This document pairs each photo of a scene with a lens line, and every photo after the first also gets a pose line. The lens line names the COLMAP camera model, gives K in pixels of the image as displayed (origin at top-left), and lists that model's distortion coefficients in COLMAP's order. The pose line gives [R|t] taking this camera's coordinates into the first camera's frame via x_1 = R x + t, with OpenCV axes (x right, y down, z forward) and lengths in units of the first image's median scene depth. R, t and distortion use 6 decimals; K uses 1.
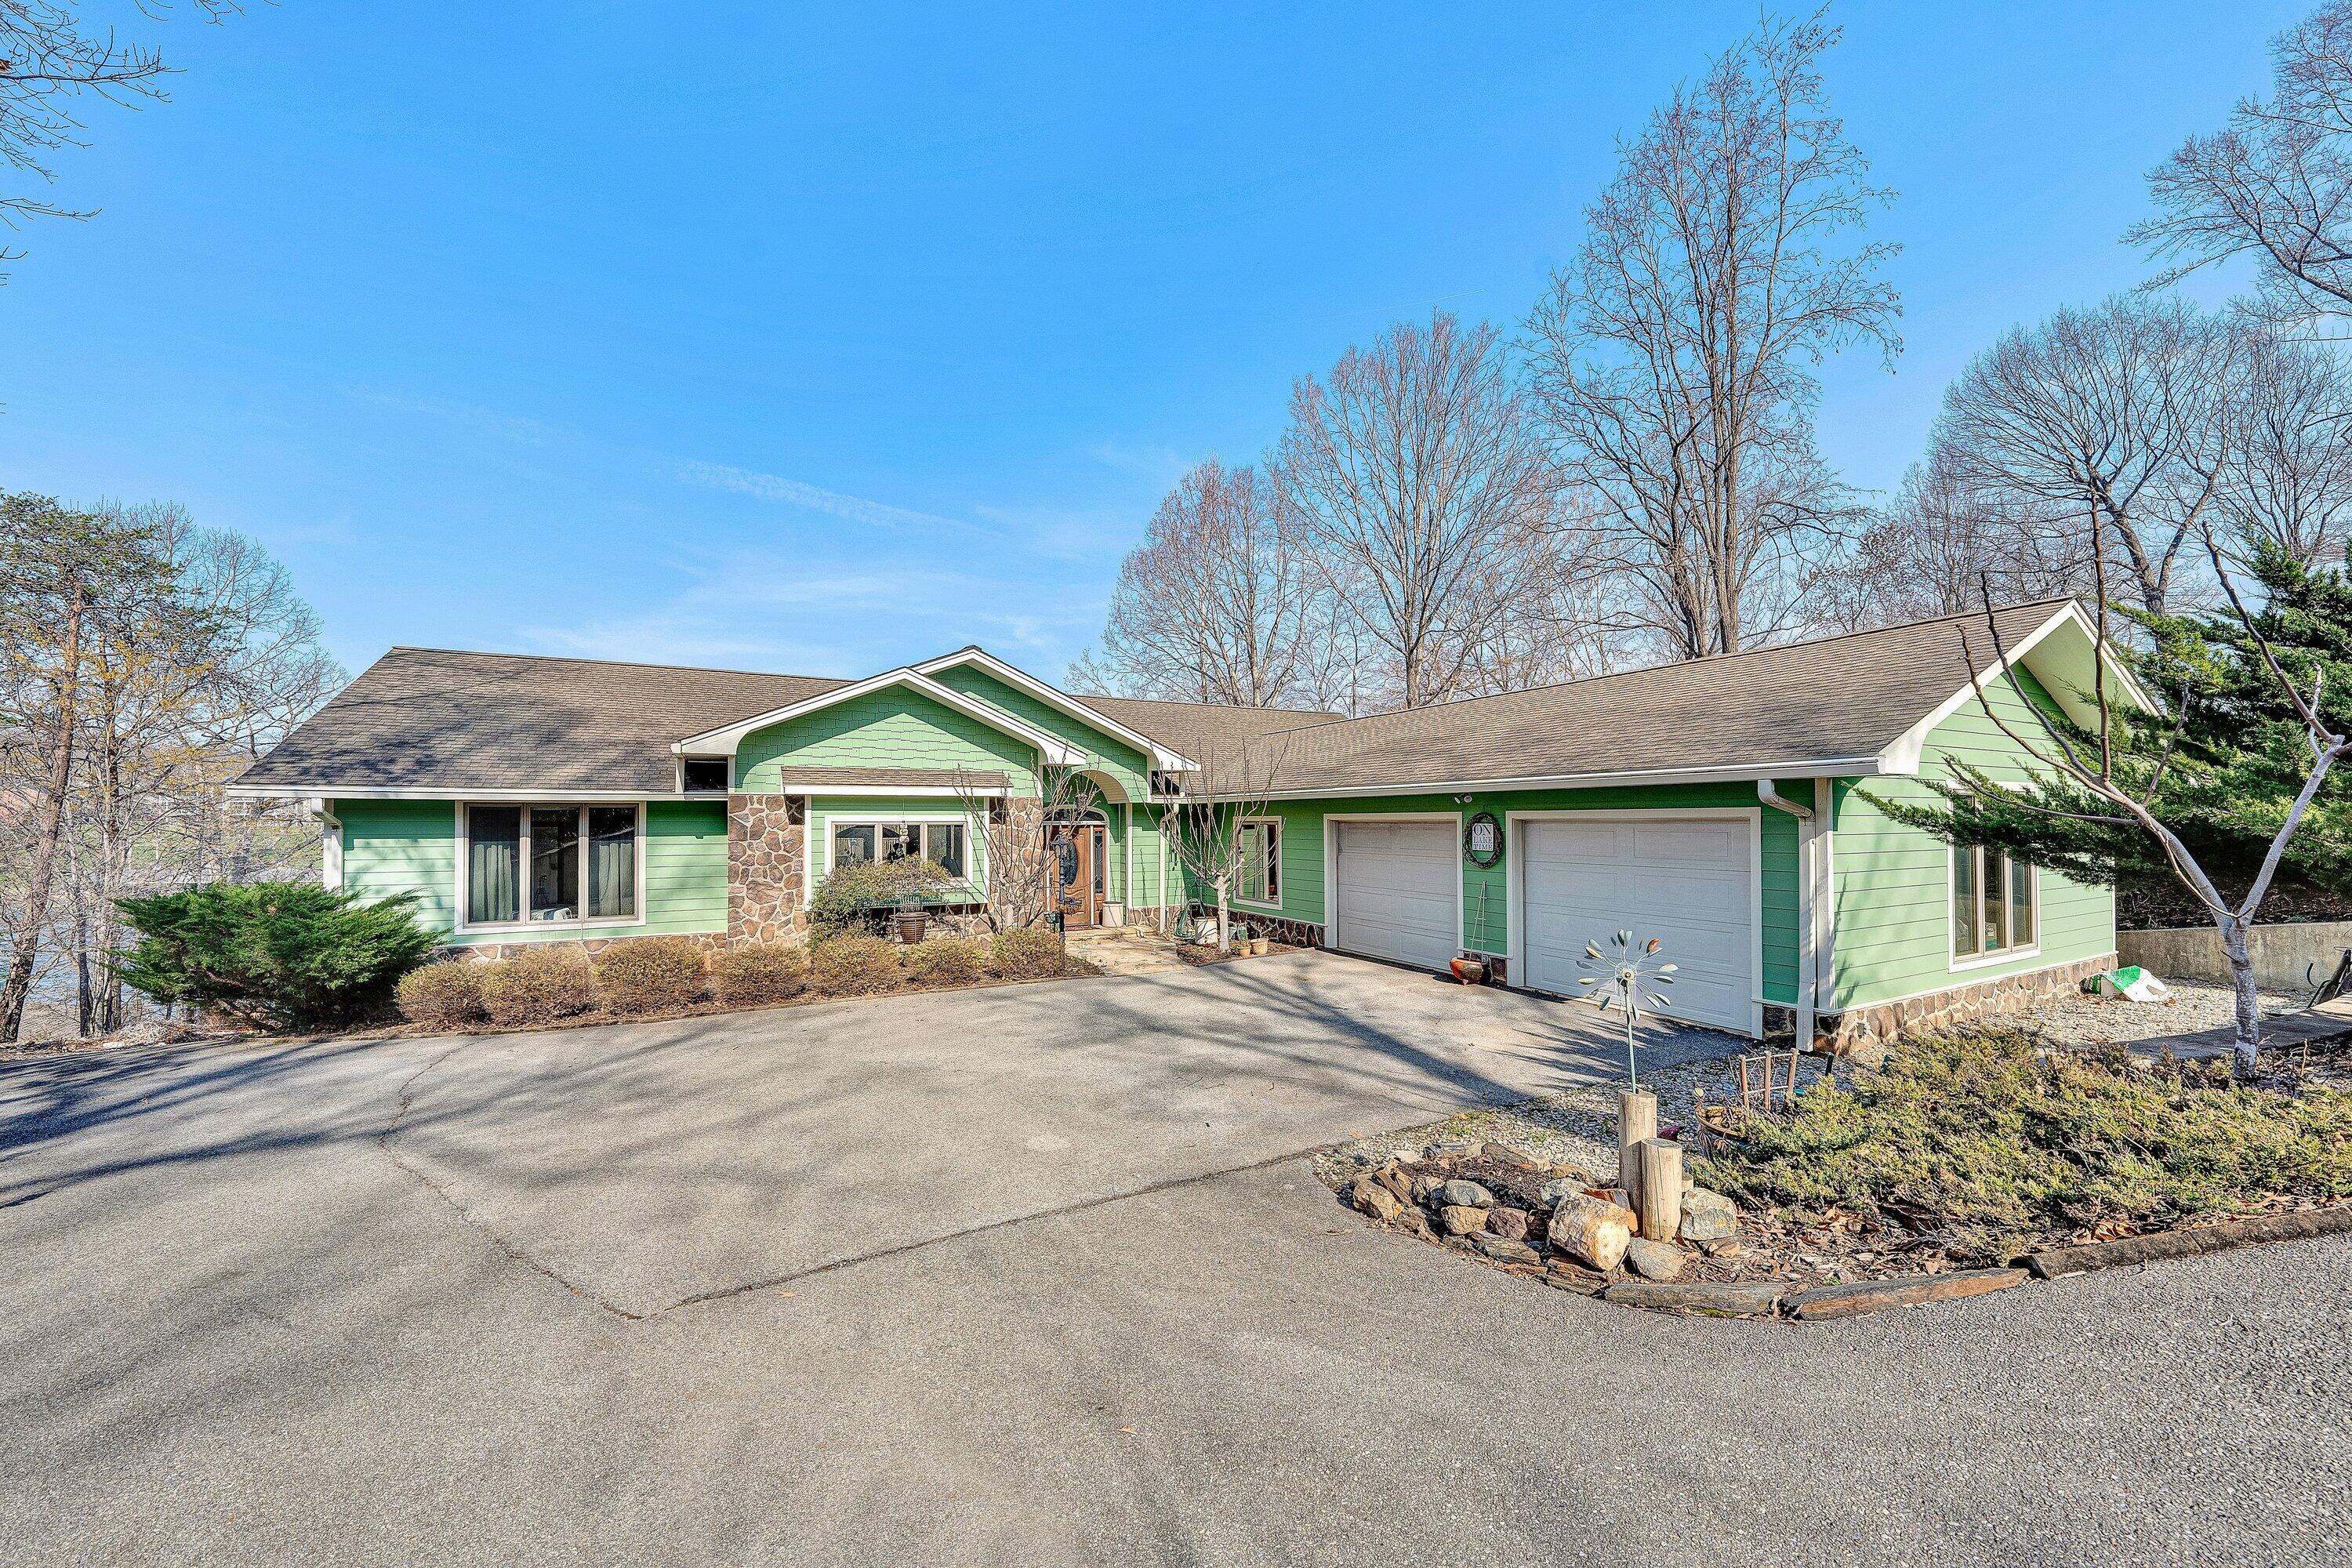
lens RADIAL K [[822.8, 0, 1165.1], [0, 822.8, 788.2], [0, 0, 1]] dist [-0.000937, -0.000014]
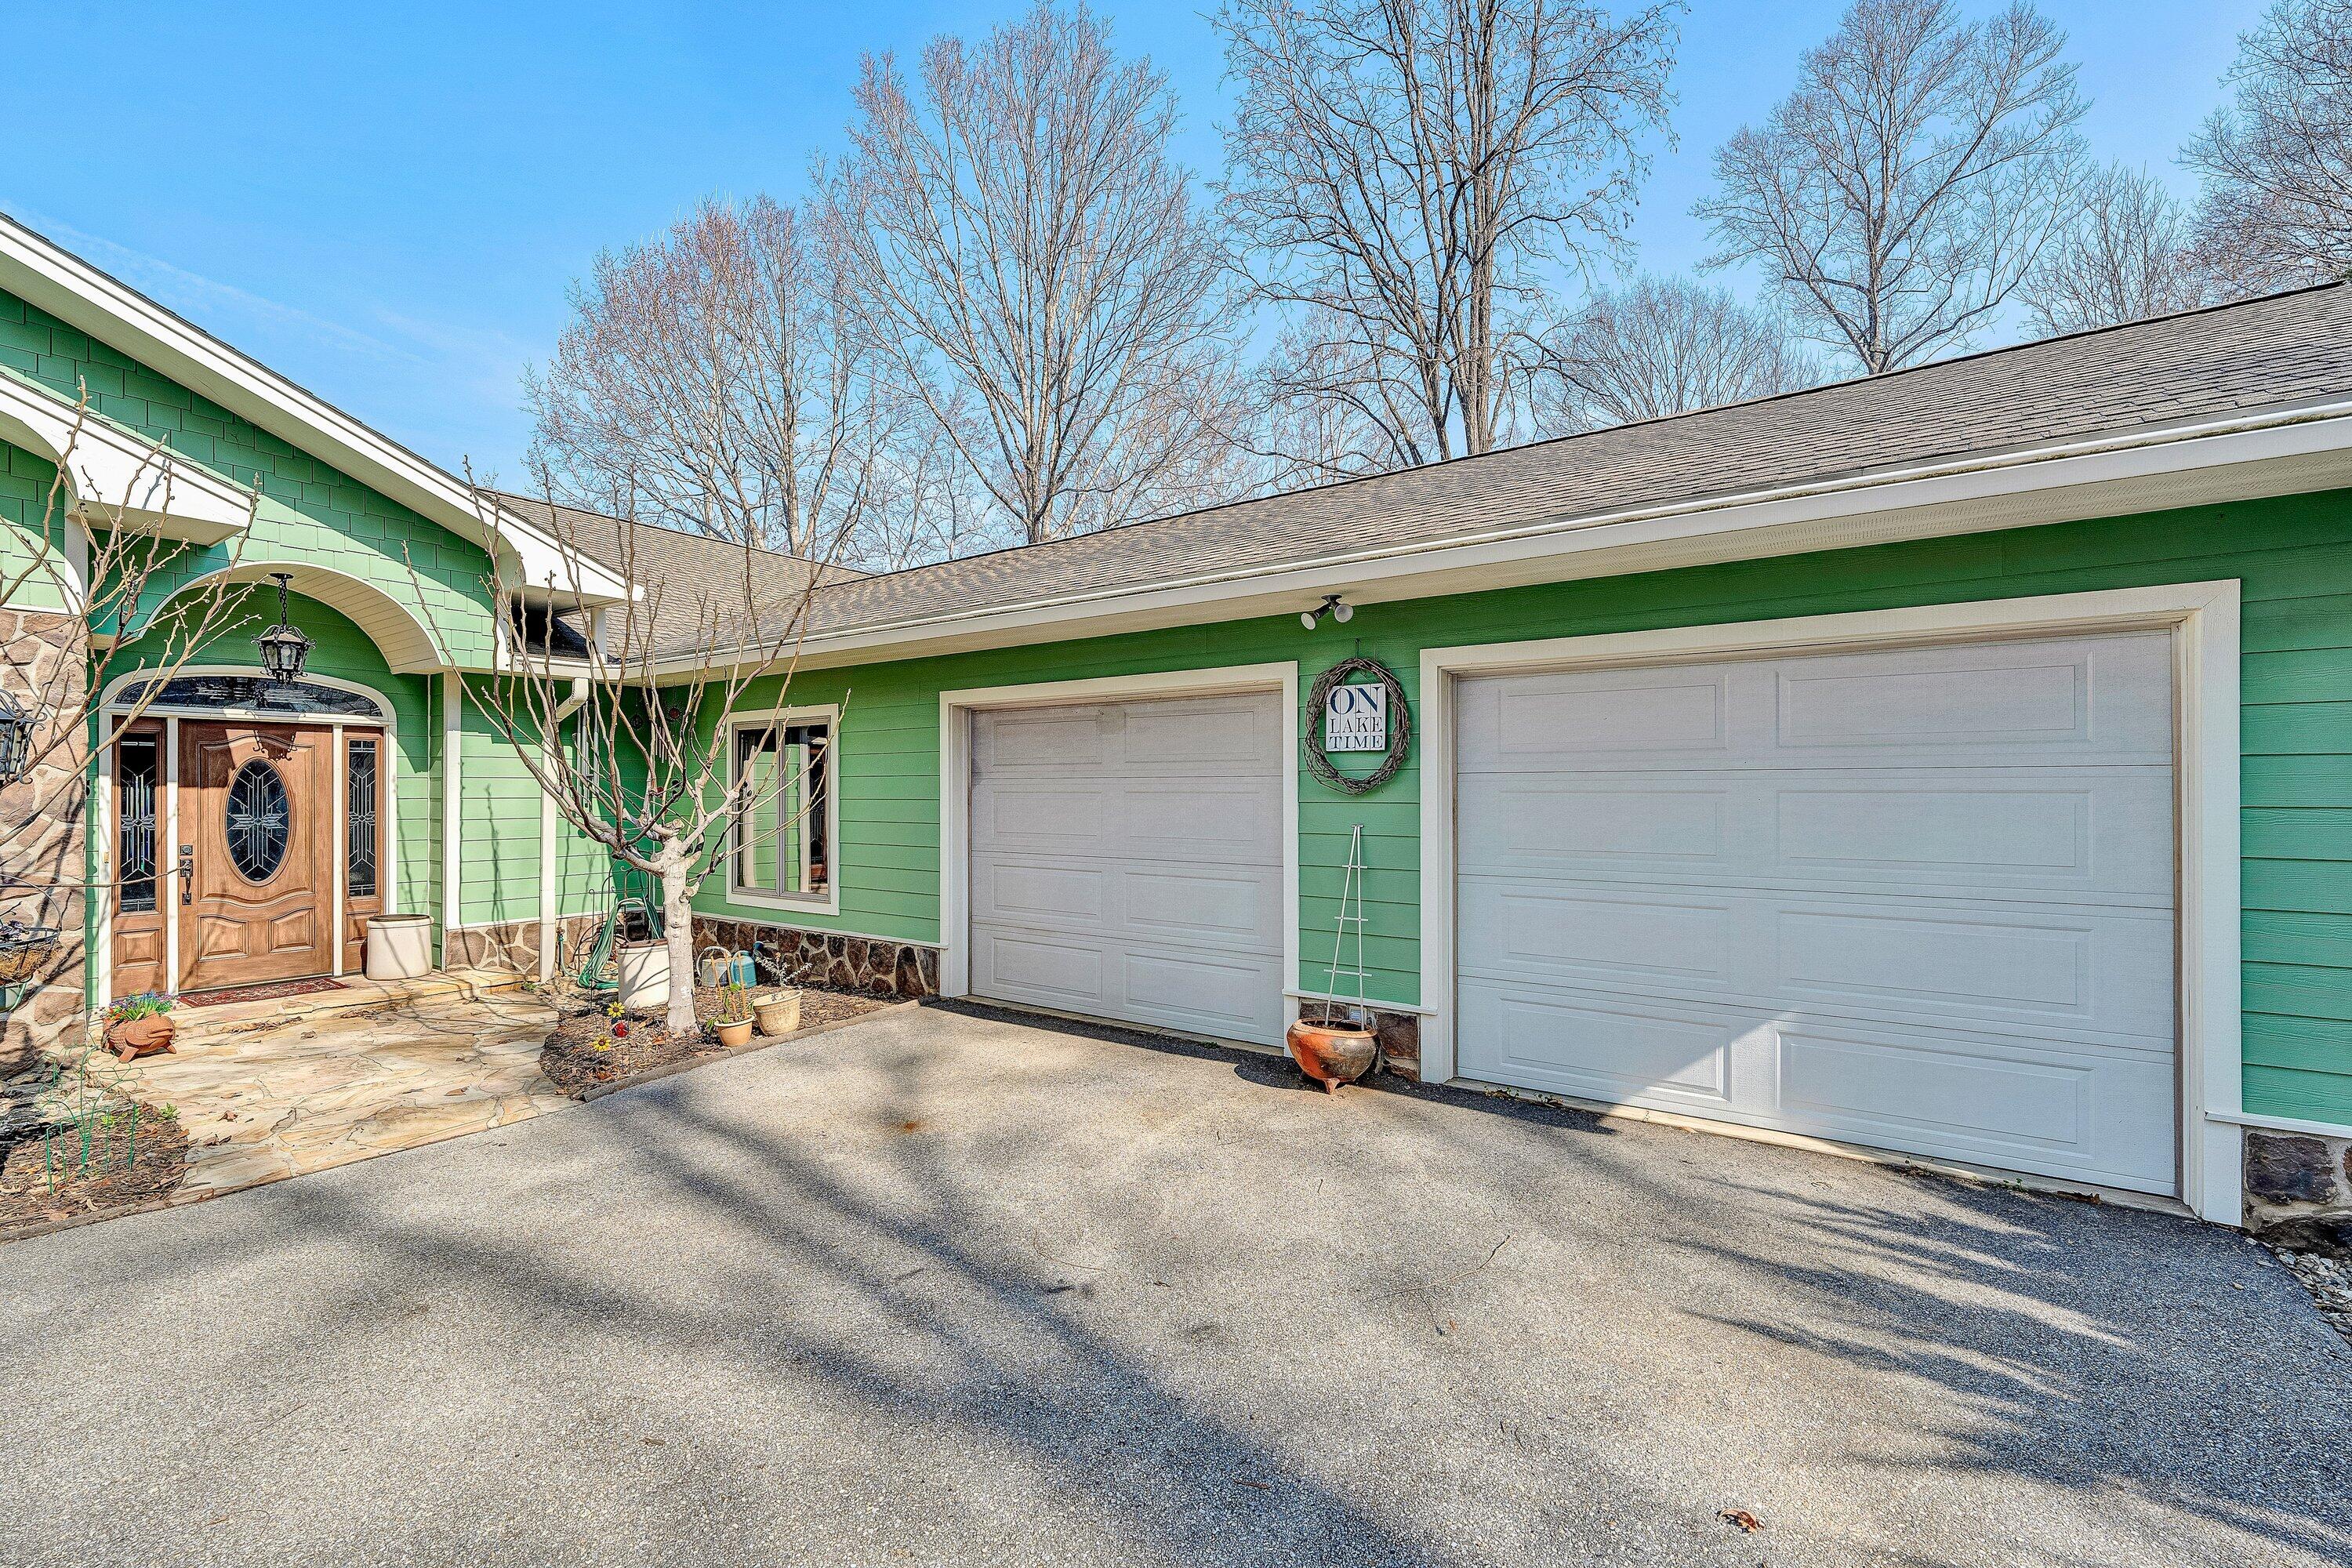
lens RADIAL K [[1039.2, 0, 1176.0], [0, 1039.2, 784.0], [0, 0, 1]] dist [0.000596, 0.000245]
pose [[0.897108, 0.002337, 0.441806, 0.059248], [-0.018324, 0.999322, 0.031922, 0.057629], [-0.441432, -0.036734, 0.896543, 0.430542]]
